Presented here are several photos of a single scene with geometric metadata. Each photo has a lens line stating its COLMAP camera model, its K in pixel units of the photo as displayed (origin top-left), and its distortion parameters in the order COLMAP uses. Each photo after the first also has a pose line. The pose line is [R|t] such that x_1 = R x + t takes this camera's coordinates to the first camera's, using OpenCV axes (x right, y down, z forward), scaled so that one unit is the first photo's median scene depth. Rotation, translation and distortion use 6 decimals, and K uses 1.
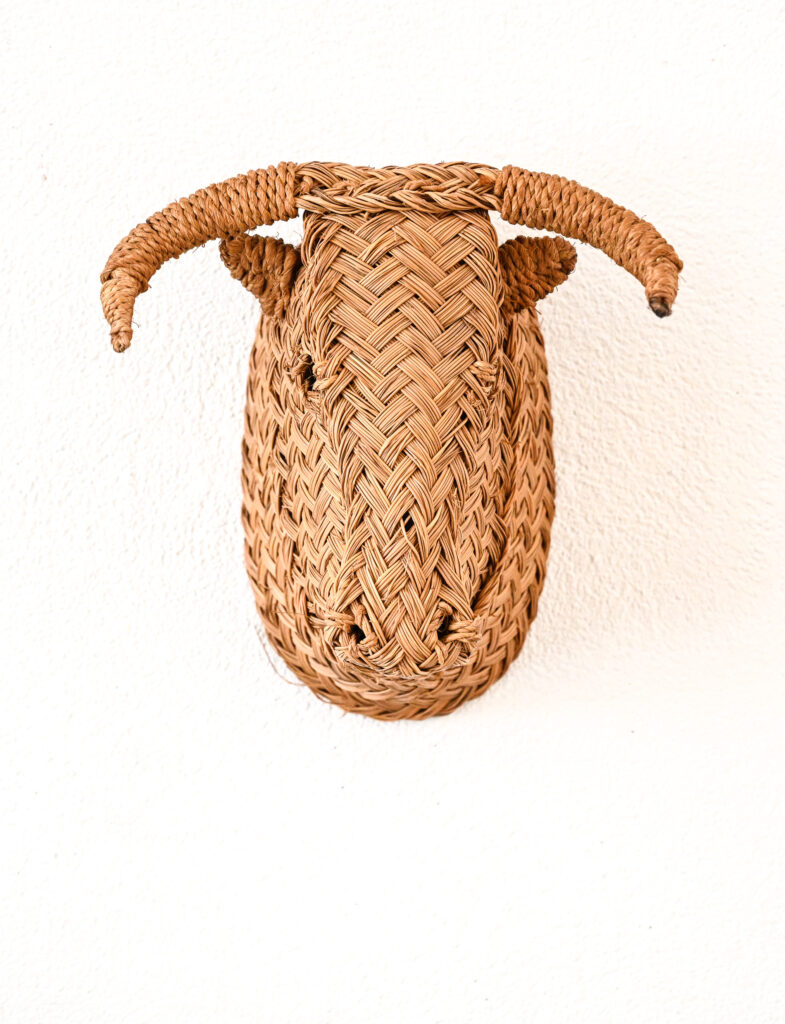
lens RADIAL K [[3140.7, 0, 392.5], [0, 3140.7, 512.0], [0, 0, 1]] dist [-0.002894, 0.130150]
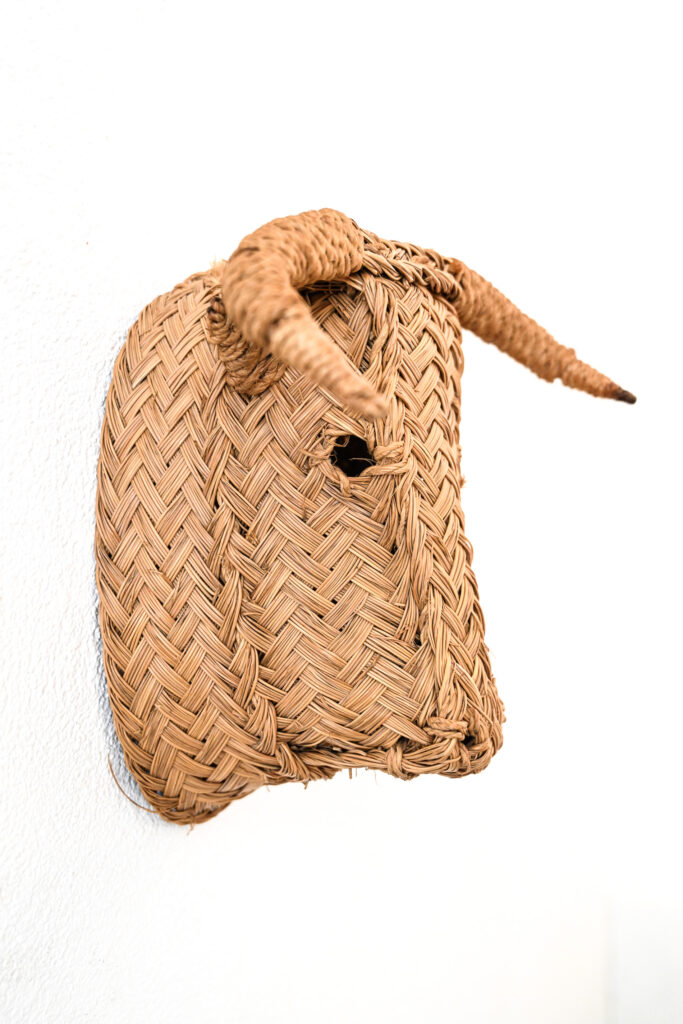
lens RADIAL K [[1051.5, 0, 341.5], [0, 1051.5, 512.0], [0, 0, 1]] dist [-0.004554, -0.004024]
pose [[0.451341, -0.040306, 0.891441, -0.285712], [0.065505, 0.997781, 0.011948, -0.032065], [-0.889944, 0.053001, 0.452980, 0.858715]]
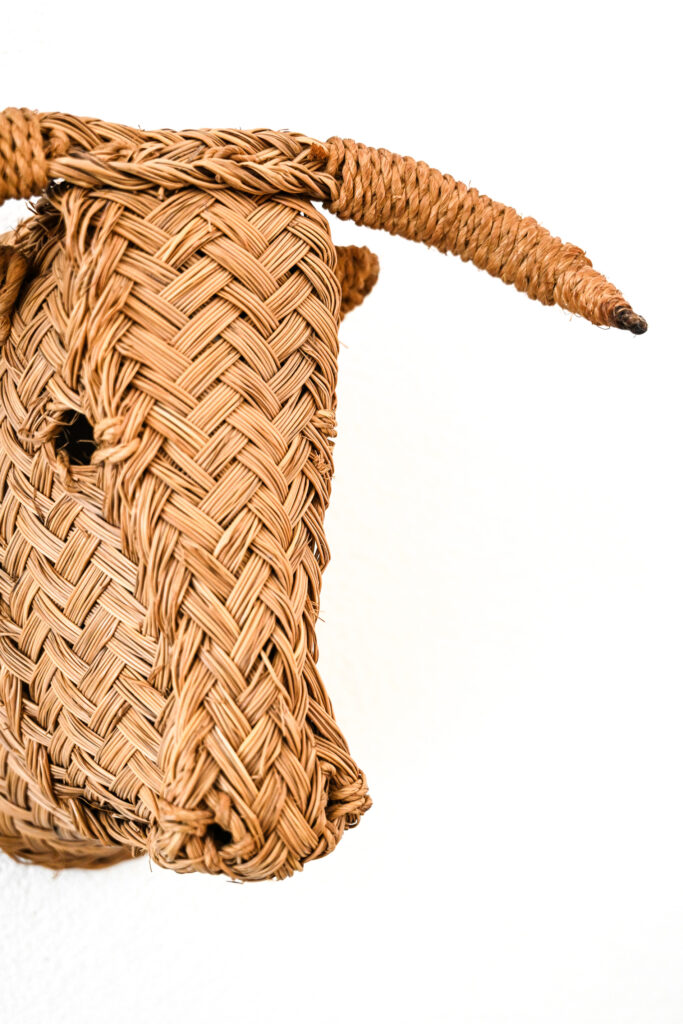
lens RADIAL K [[1192.4, 0, 341.5], [0, 1192.4, 512.0], [0, 0, 1]] dist [-0.012014, 0.001988]
pose [[0.850322, -0.077130, 0.520580, -0.107841], [0.067611, 0.997015, 0.037283, -0.033937], [-0.521902, 0.003494, 0.852999, 0.749273]]
